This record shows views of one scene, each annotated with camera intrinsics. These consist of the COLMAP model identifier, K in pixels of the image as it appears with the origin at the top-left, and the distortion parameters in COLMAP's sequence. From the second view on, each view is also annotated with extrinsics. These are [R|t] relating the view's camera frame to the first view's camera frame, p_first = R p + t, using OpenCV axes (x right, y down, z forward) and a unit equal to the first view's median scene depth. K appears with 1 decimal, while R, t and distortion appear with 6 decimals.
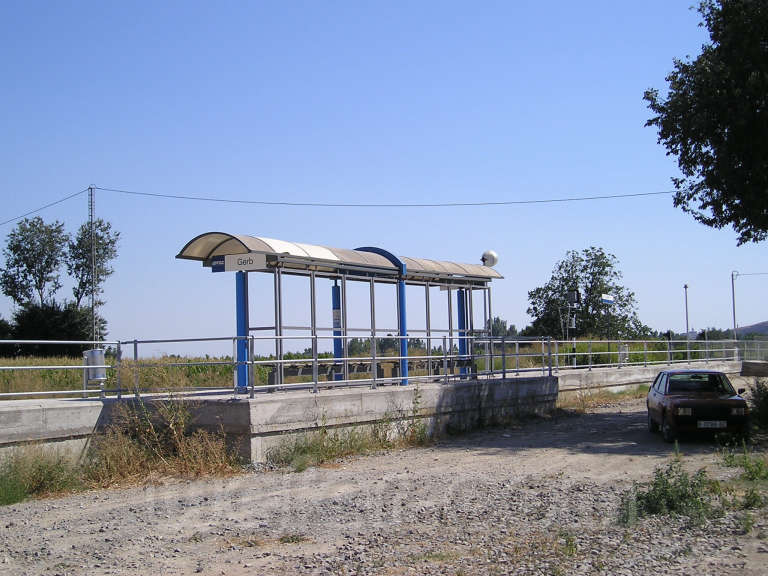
lens RADIAL K [[1225.6, 0, 384.0], [0, 1225.6, 288.0], [0, 0, 1]] dist [-0.208636, 0.827803]
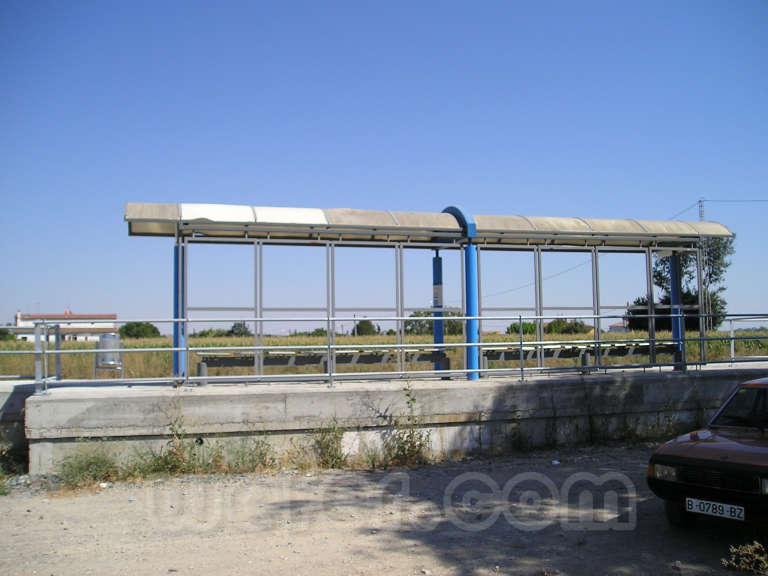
lens RADIAL K [[787.9, 0, 391.9], [0, 787.9, 294.0], [0, 0, 1]] dist [-0.137542, 0.028300]
pose [[0.716195, -0.030207, -0.697246, 0.261343], [0.039130, 0.999229, -0.003096, 0.019739], [0.696802, -0.025066, 0.716825, 0.486643]]
